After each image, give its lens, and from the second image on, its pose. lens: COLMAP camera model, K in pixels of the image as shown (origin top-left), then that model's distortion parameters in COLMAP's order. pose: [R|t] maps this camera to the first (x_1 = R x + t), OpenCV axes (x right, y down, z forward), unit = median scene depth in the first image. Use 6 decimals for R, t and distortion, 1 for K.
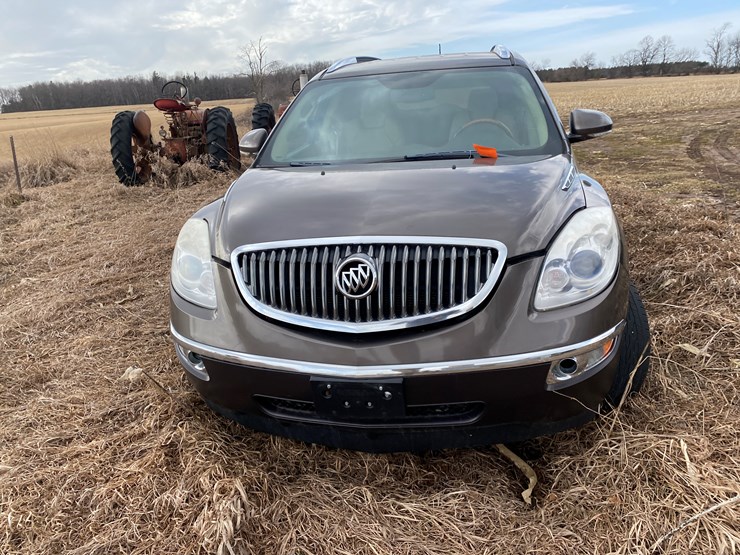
lens RADIAL K [[556.2, 0, 370.9], [0, 556.2, 278.0], [0, 0, 1]] dist [0.035470, -0.030211]
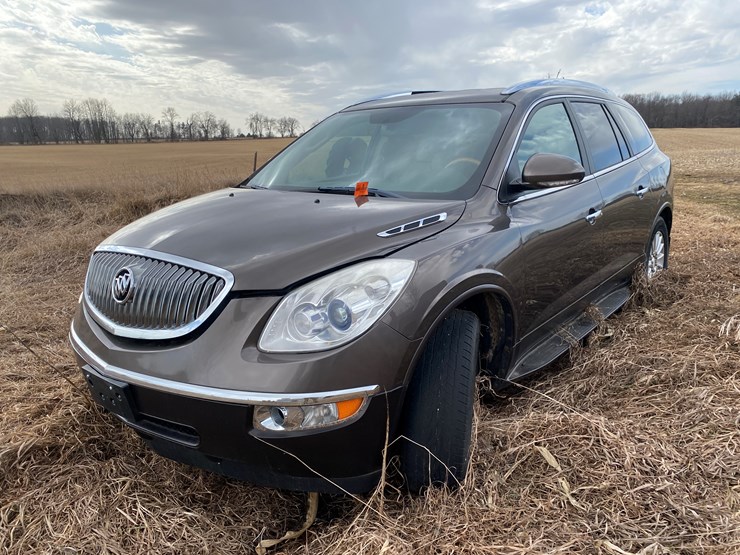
lens RADIAL K [[556.2, 0, 375.1], [0, 556.2, 276.7], [0, 0, 1]] dist [0.035470, -0.030211]
pose [[0.880231, 0.158278, -0.447372, 0.877478], [-0.182004, 0.983244, -0.010237, -0.092936], [0.438255, 0.090434, 0.894290, 0.207944]]
